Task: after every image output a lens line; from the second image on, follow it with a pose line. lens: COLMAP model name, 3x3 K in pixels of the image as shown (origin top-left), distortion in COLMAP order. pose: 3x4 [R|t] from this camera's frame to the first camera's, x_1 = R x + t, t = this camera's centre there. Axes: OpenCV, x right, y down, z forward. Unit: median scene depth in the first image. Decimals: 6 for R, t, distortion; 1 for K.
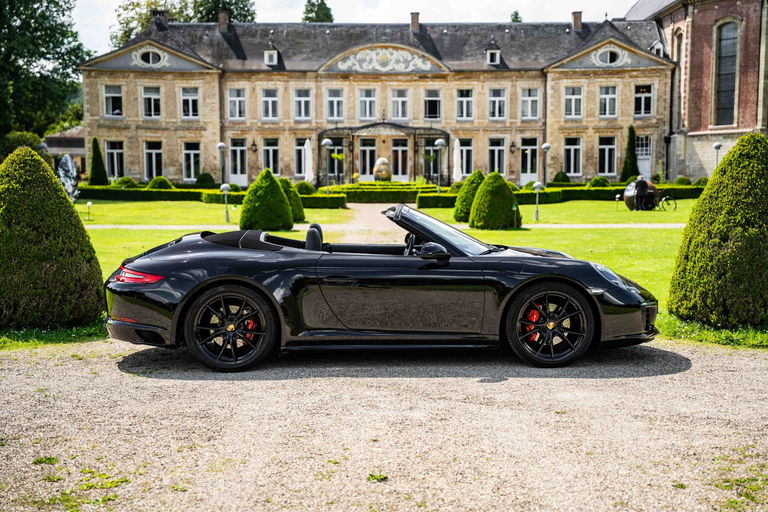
lens RADIAL K [[1155.7, 0, 384.0], [0, 1155.7, 256.0], [0, 0, 1]] dist [0.287629, -0.128676]
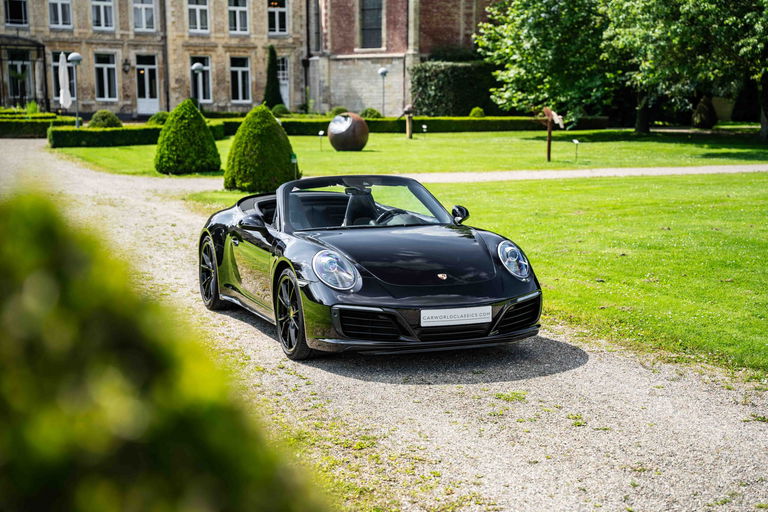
lens RADIAL K [[1198.8, 0, 384.0], [0, 1198.8, 256.0], [0, 0, 1]] dist [0.315838, -0.076298]
pose [[0.929866, -0.045368, 0.365092, -0.041795], [0.023045, 0.997601, 0.065271, -0.012278], [-0.367177, -0.052280, 0.928681, 0.128970]]
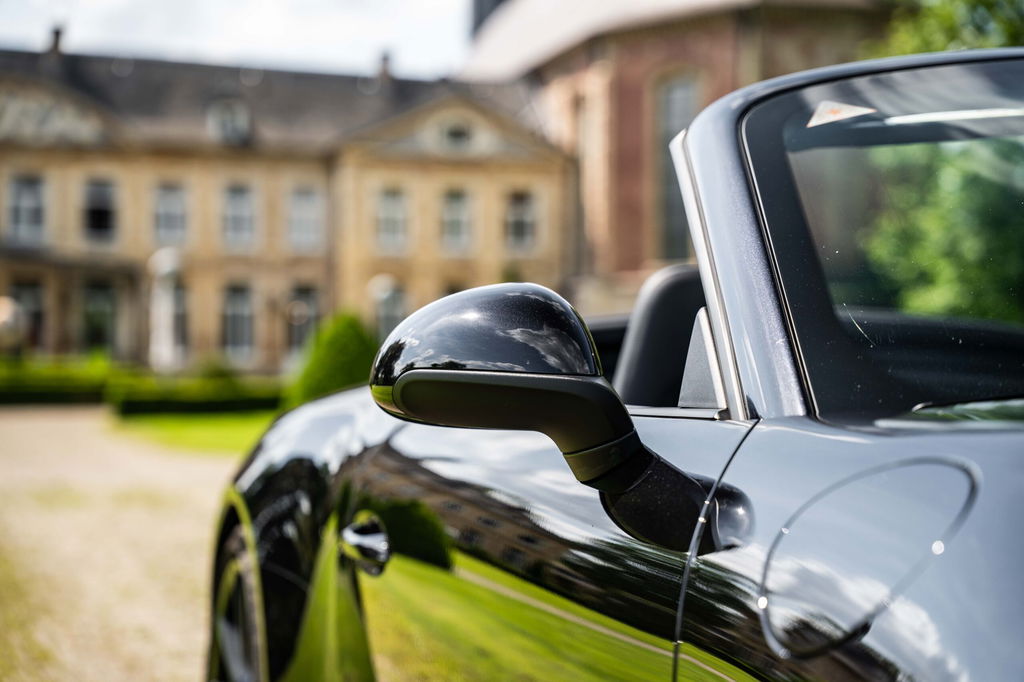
lens RADIAL K [[1841.3, 0, 512.0], [0, 1841.3, 341.0], [0, 0, 1]] dist [0.451937, 0.021108]
pose [[0.958155, 0.014901, 0.285861, -0.017383], [0.010580, 0.996118, -0.087385, -0.006749], [-0.286054, 0.086753, 0.954278, 0.219456]]
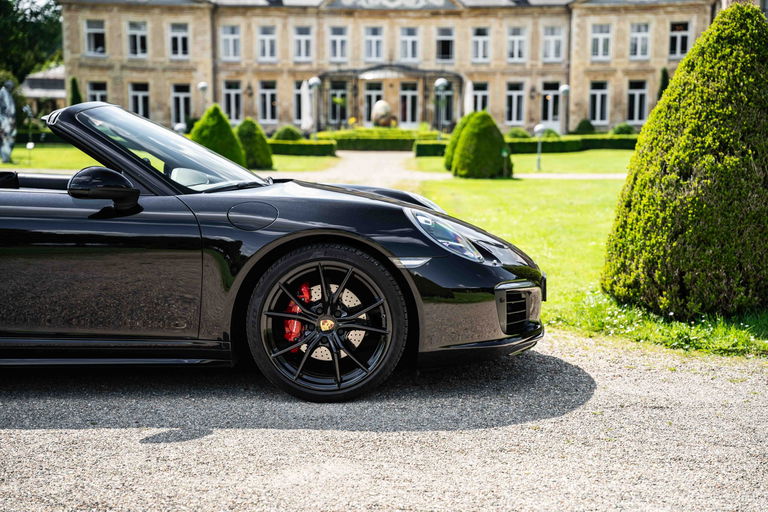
lens RADIAL K [[1198.8, 0, 384.0], [0, 1198.8, 256.0], [0, 0, 1]] dist [0.315838, -0.076298]
pose [[0.999650, 0.009877, -0.024543, 0.019141], [-0.008974, 0.999289, 0.036622, 0.000814], [0.024887, -0.036389, 0.999028, 0.046536]]
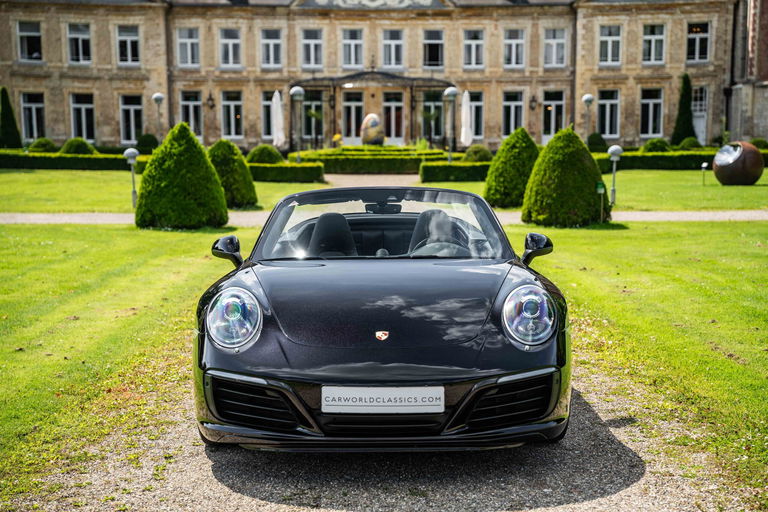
lens RADIAL K [[1211.8, 0, 389.4], [0, 1211.8, 256.9], [0, 0, 1]] dist [0.338272, -0.271788]
pose [[0.999878, -0.001514, 0.015524, -0.002137], [0.001092, 0.999631, 0.027129, -0.009951], [-0.015559, -0.027109, 0.999511, 0.154481]]
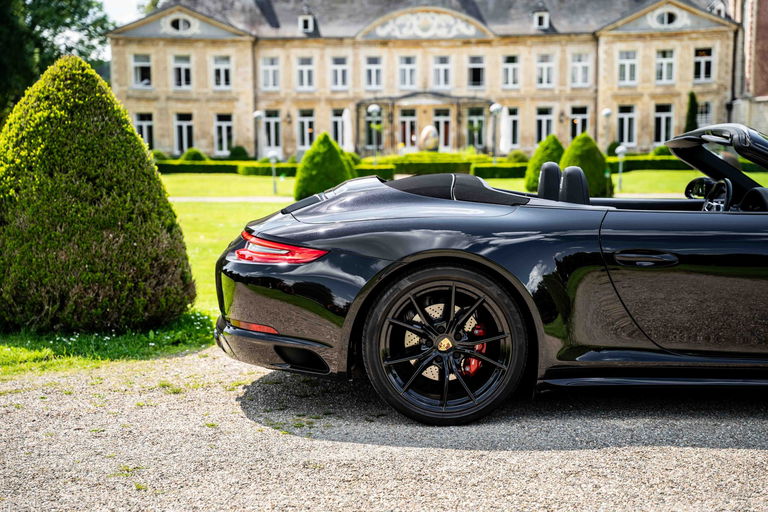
lens RADIAL K [[1155.7, 0, 384.0], [0, 1155.7, 256.0], [0, 0, 1]] dist [0.287629, -0.128676]
pose [[0.999810, -0.003376, -0.019200, -0.016135], [0.003748, 0.999806, 0.019342, 0.000943], [0.019131, -0.019410, 0.999629, 0.047384]]
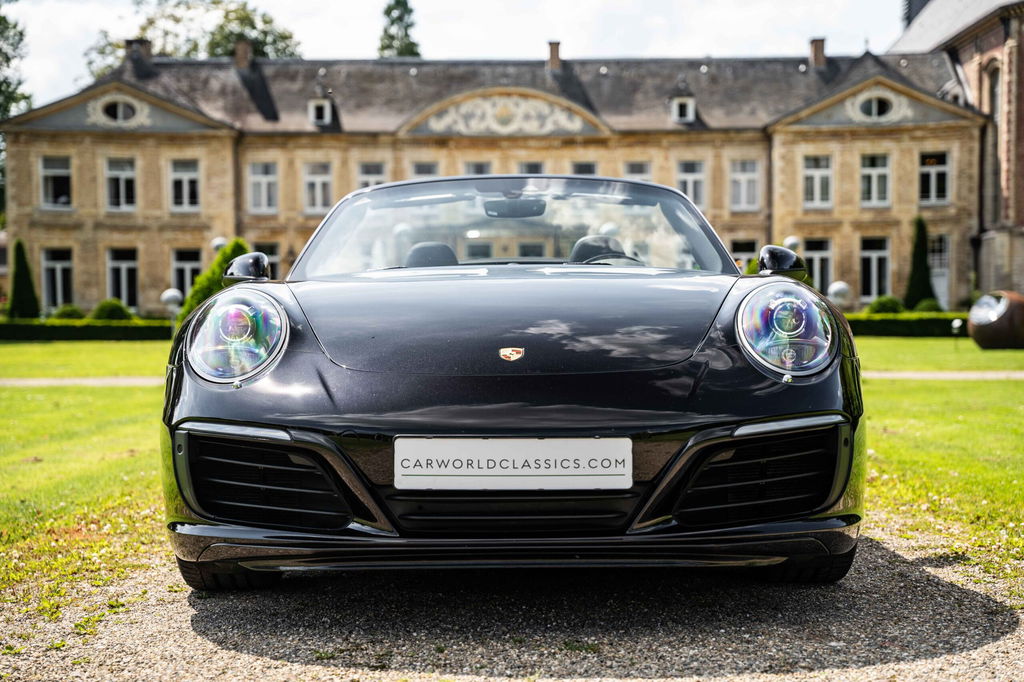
lens RADIAL K [[1583.4, 0, 513.3], [0, 1583.4, 341.3], [0, 0, 1]] dist [0.307185, -0.097032]
pose [[0.999968, -0.004233, 0.006811, -0.001783], [0.004614, 0.998370, -0.056879, -0.001915], [-0.006559, 0.056908, 0.998358, 0.174290]]
